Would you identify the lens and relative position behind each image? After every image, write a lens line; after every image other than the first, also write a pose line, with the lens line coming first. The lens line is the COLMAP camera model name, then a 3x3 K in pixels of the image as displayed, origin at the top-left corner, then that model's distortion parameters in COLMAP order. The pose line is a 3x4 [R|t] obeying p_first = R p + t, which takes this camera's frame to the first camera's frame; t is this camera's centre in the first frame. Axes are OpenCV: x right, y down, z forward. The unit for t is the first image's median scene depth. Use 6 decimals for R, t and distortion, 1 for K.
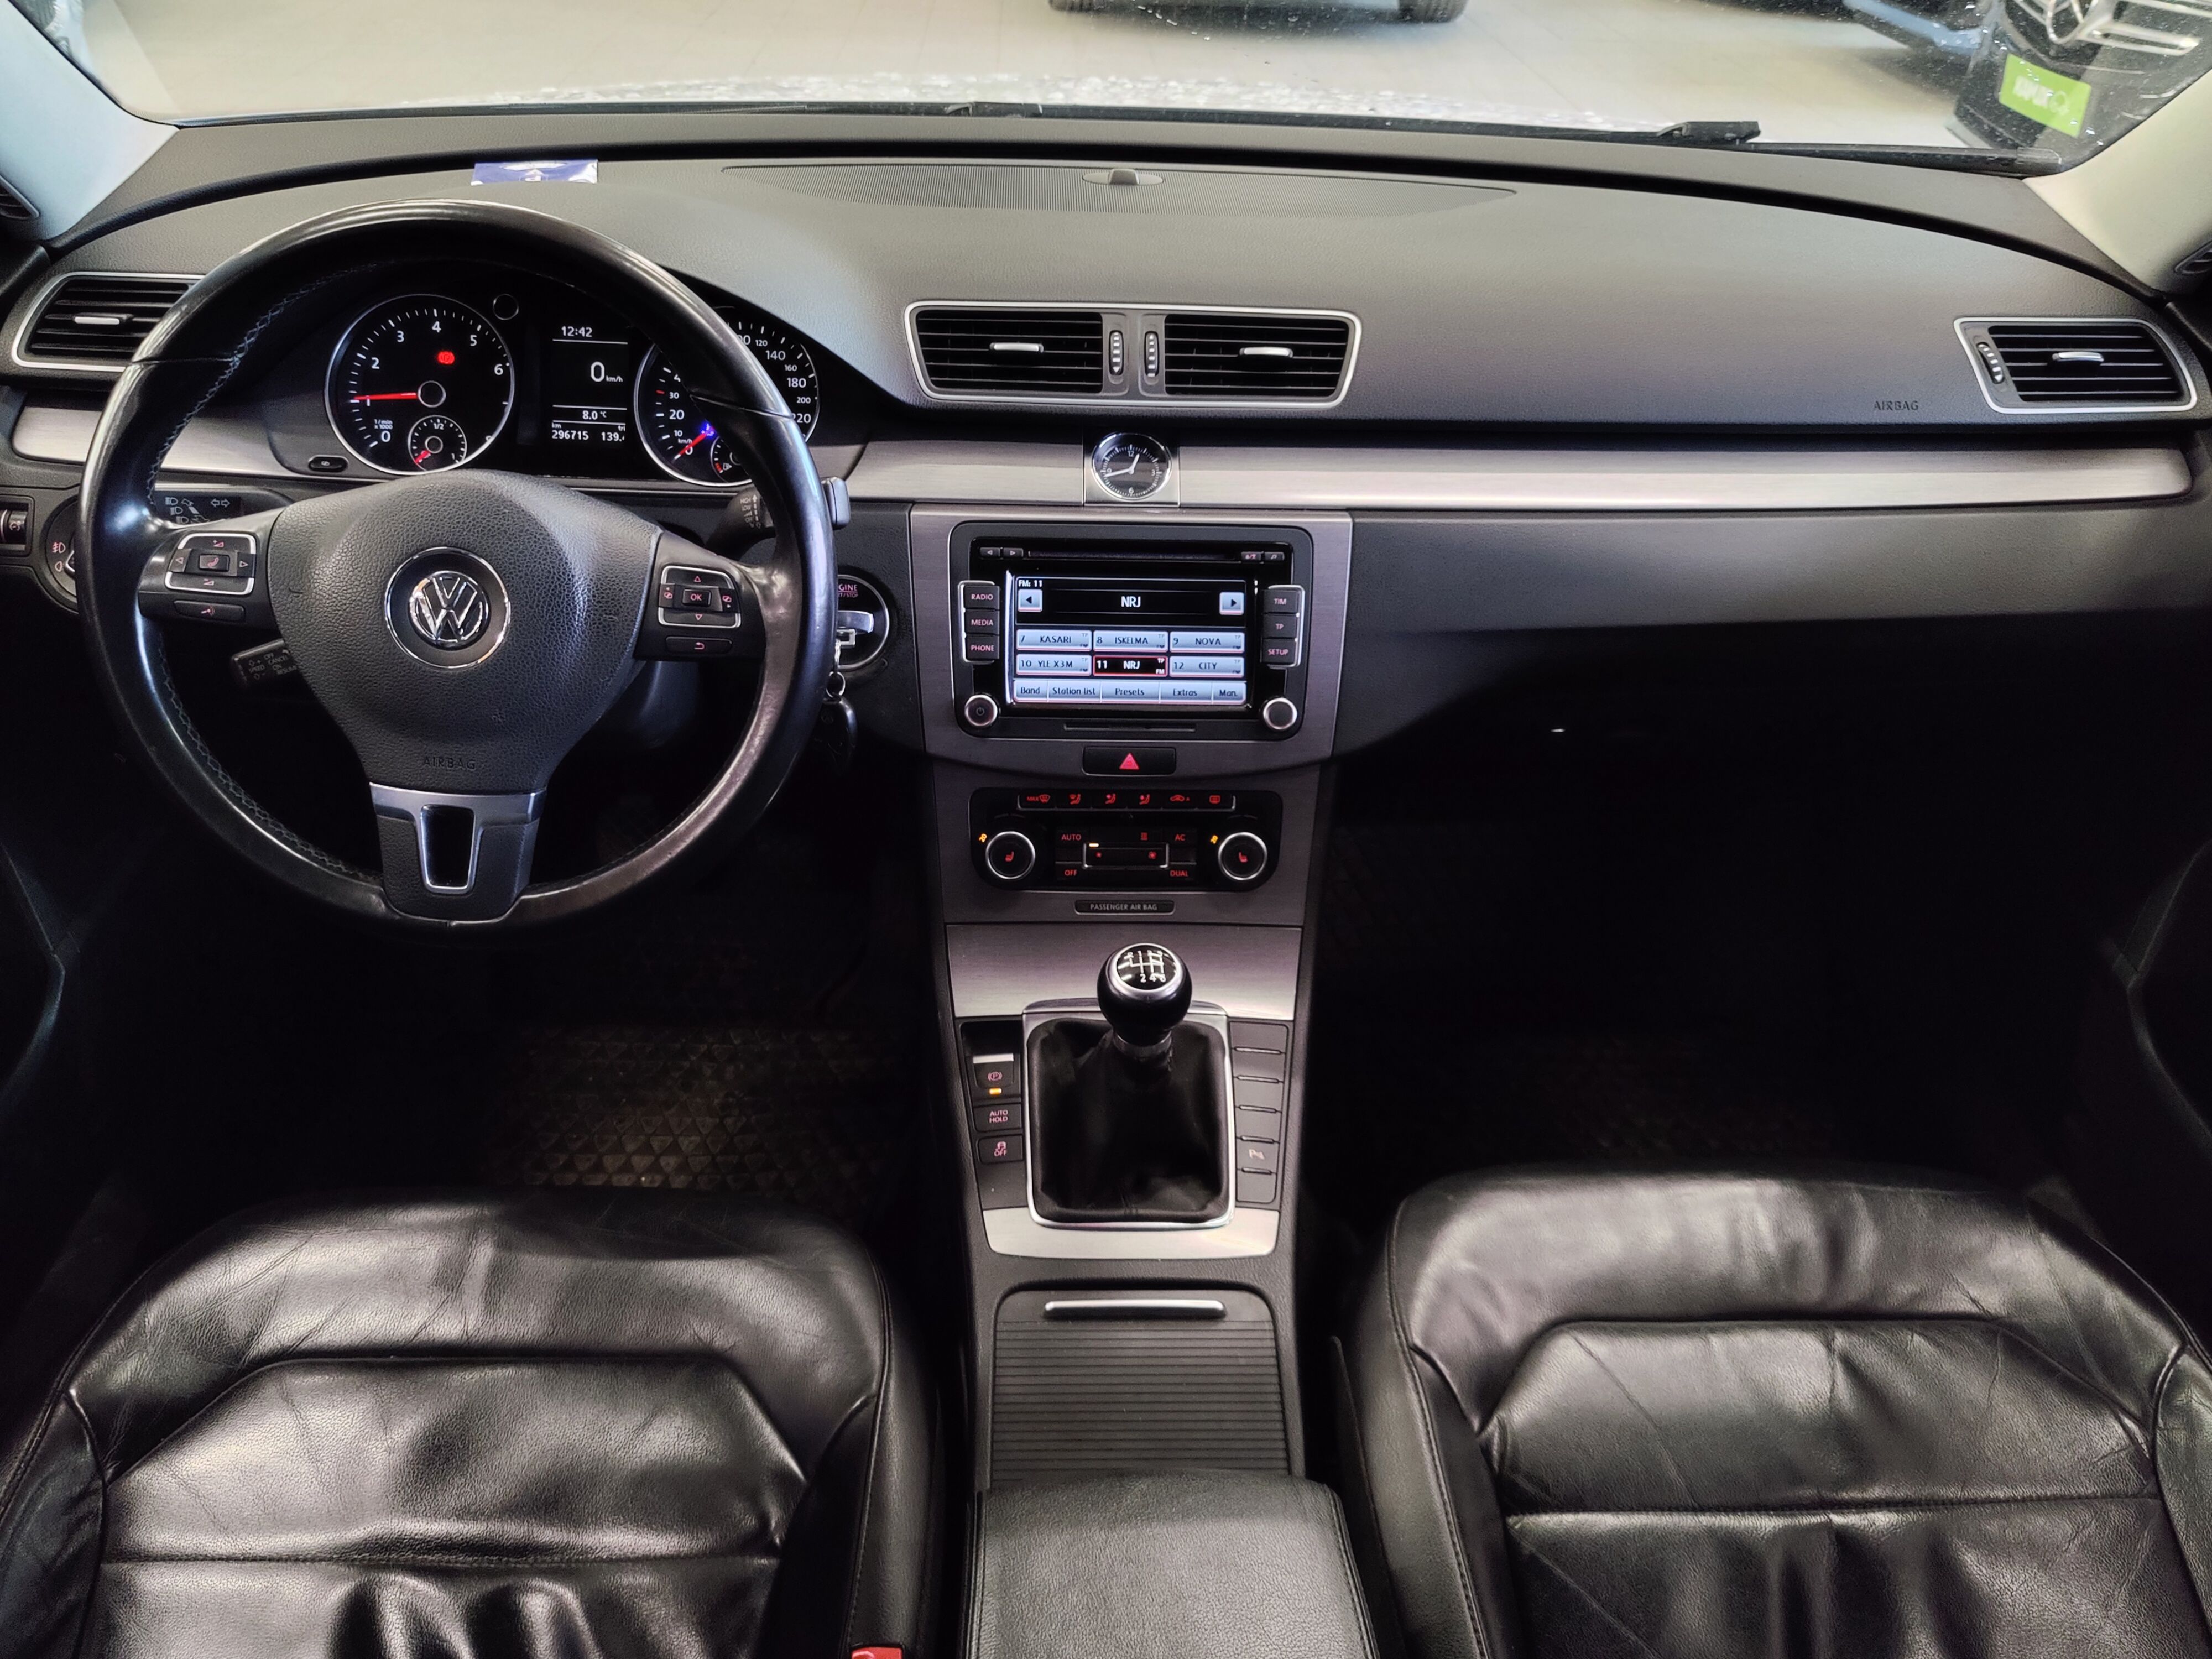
lens RADIAL K [[2712.8, 0, 1107.7], [0, 2712.8, 831.3], [0, 0, 1]] dist [-0.013138, 0.000000]
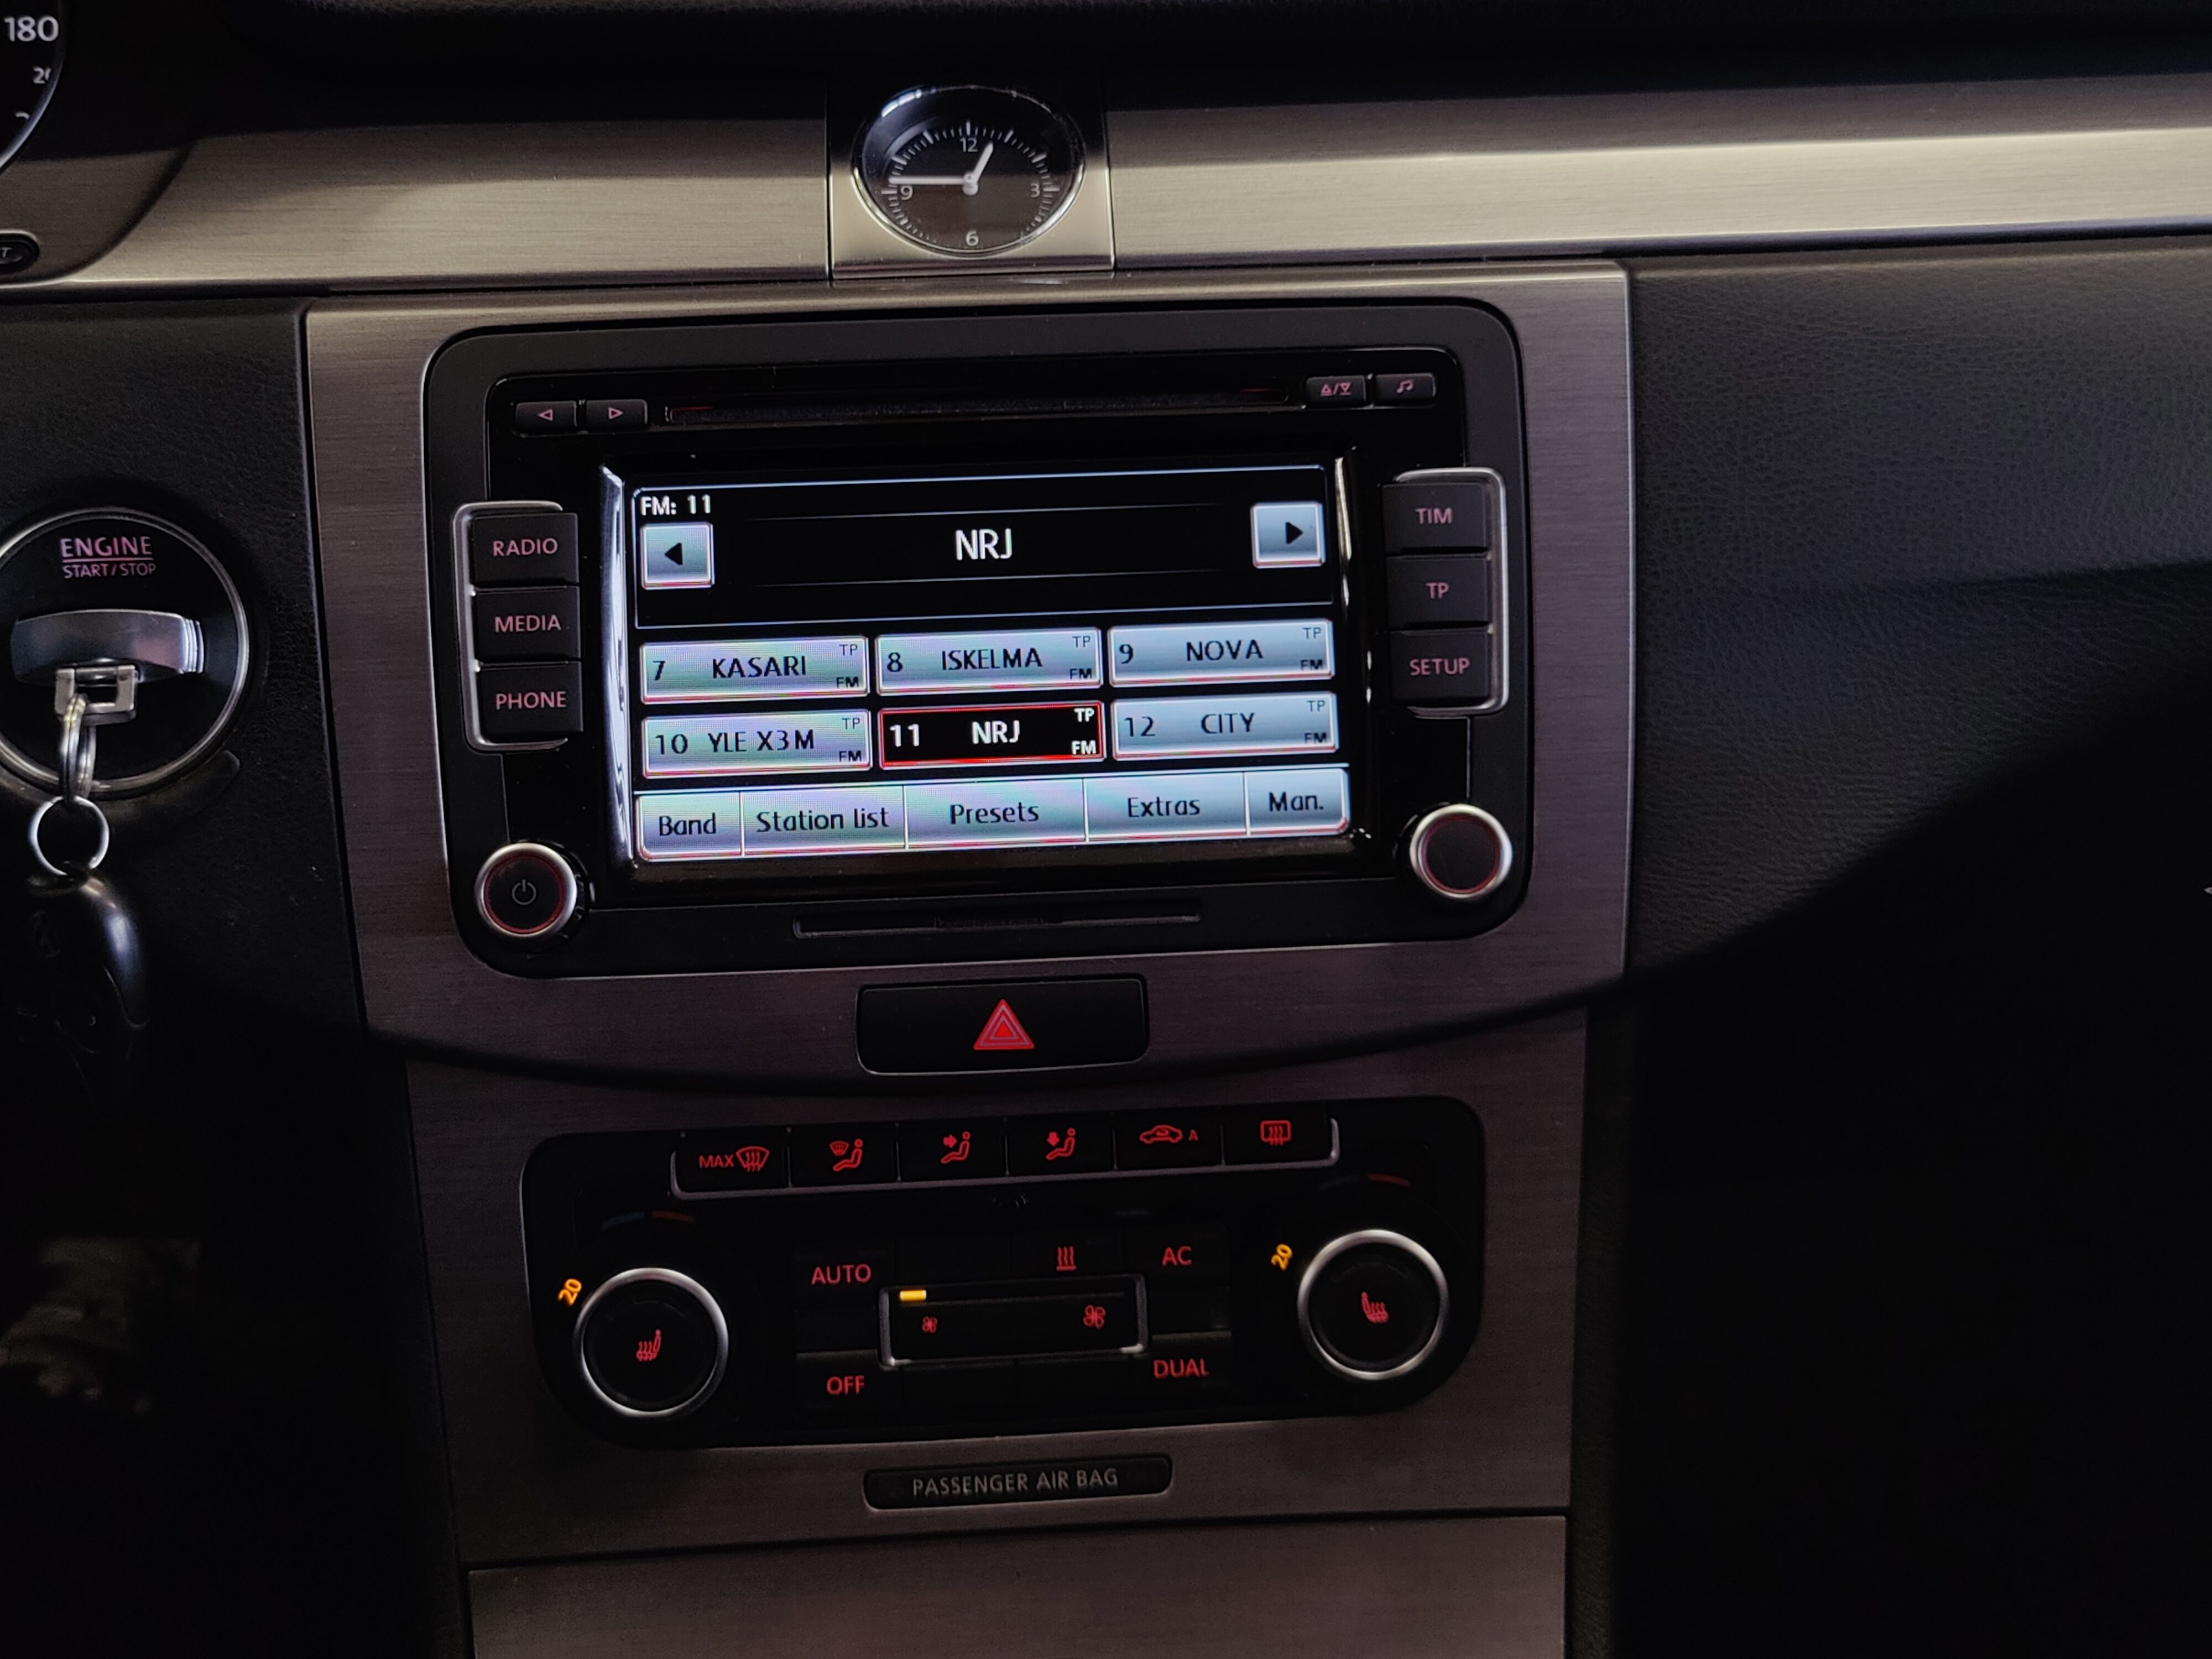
lens RADIAL K [[2712.8, 0, 1128.1], [0, 2712.8, 875.0], [0, 0, 1]] dist [-0.013138, 0.000000]
pose [[0.998327, -0.057761, 0.002628, 0.022918], [0.057480, 0.986493, -0.153387, 0.006814], [0.006267, 0.153282, 0.988163, 0.679718]]
